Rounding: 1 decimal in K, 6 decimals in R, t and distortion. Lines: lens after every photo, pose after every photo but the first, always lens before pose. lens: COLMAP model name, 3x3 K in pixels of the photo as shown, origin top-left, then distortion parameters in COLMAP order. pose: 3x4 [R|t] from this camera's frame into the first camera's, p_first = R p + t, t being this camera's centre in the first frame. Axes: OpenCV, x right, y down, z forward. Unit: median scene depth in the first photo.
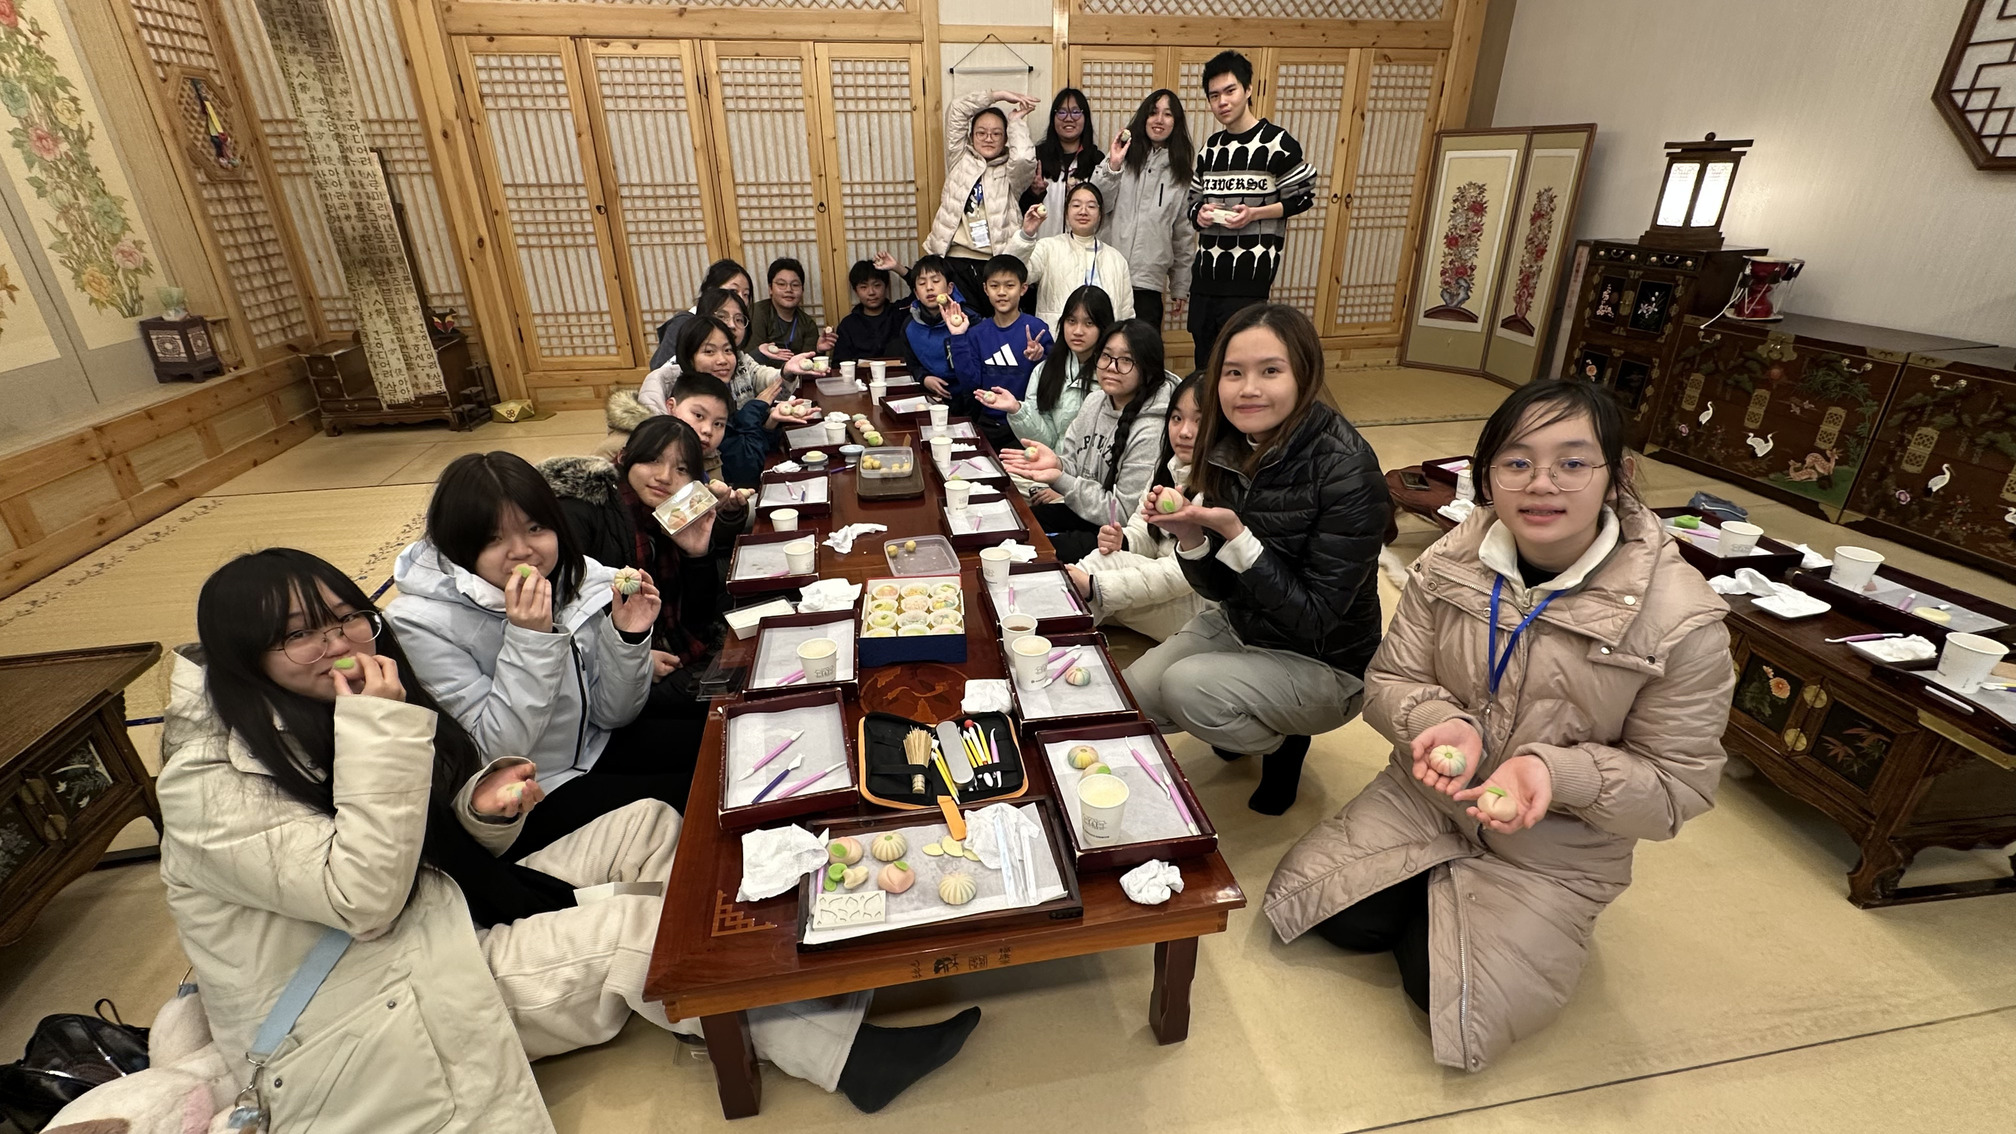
lens RADIAL K [[888.4, 0, 1012.3], [0, 888.4, 566.7], [0, 0, 1]] dist [0.004341, 0.000314]
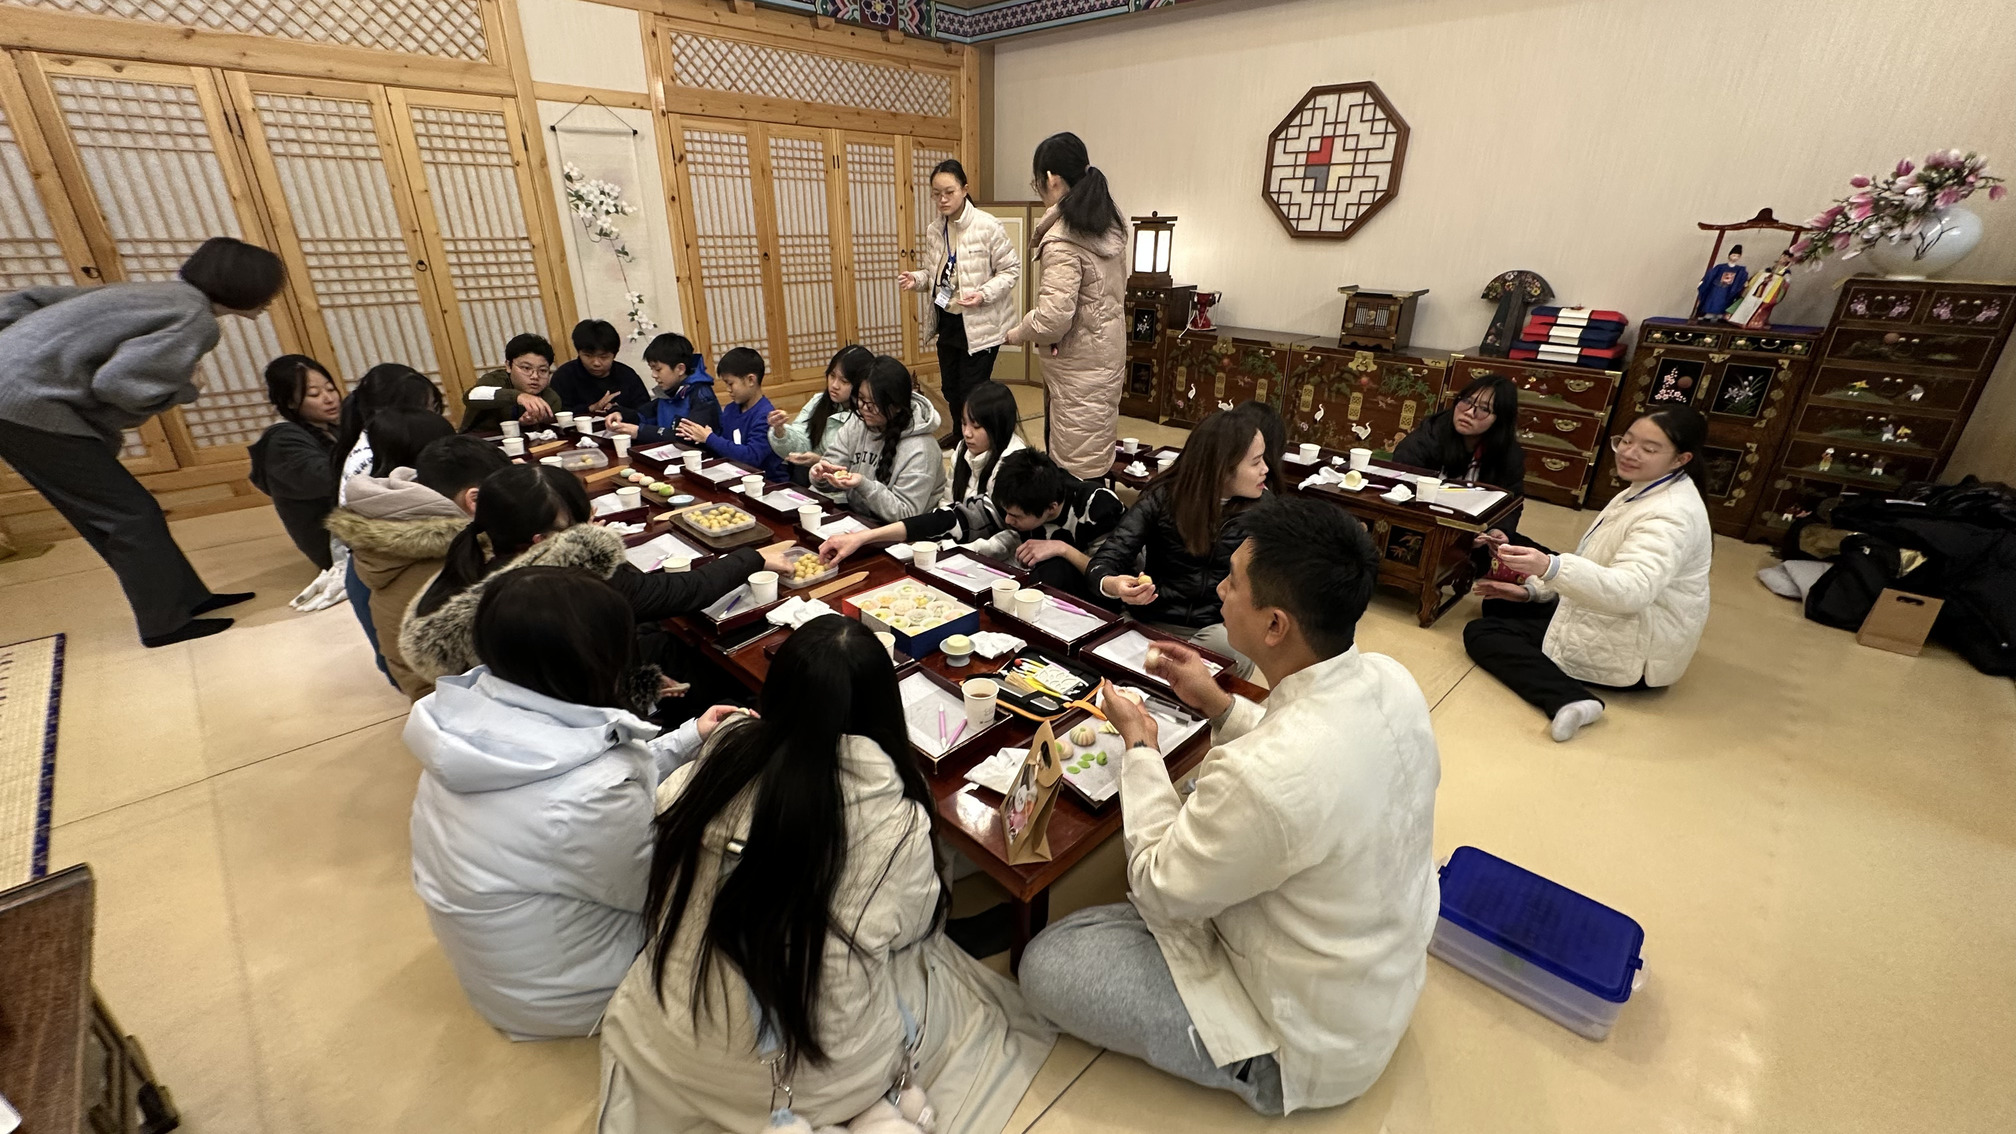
lens RADIAL K [[810.7, 0, 1006.7], [0, 810.7, 573.1], [0, 0, 1]] dist [-0.001302, 0.000370]
pose [[0.819331, -0.213741, 0.531988, -0.247857], [0.221346, 0.973893, 0.050387, -0.005831], [-0.528869, 0.076470, 0.845251, 0.003034]]
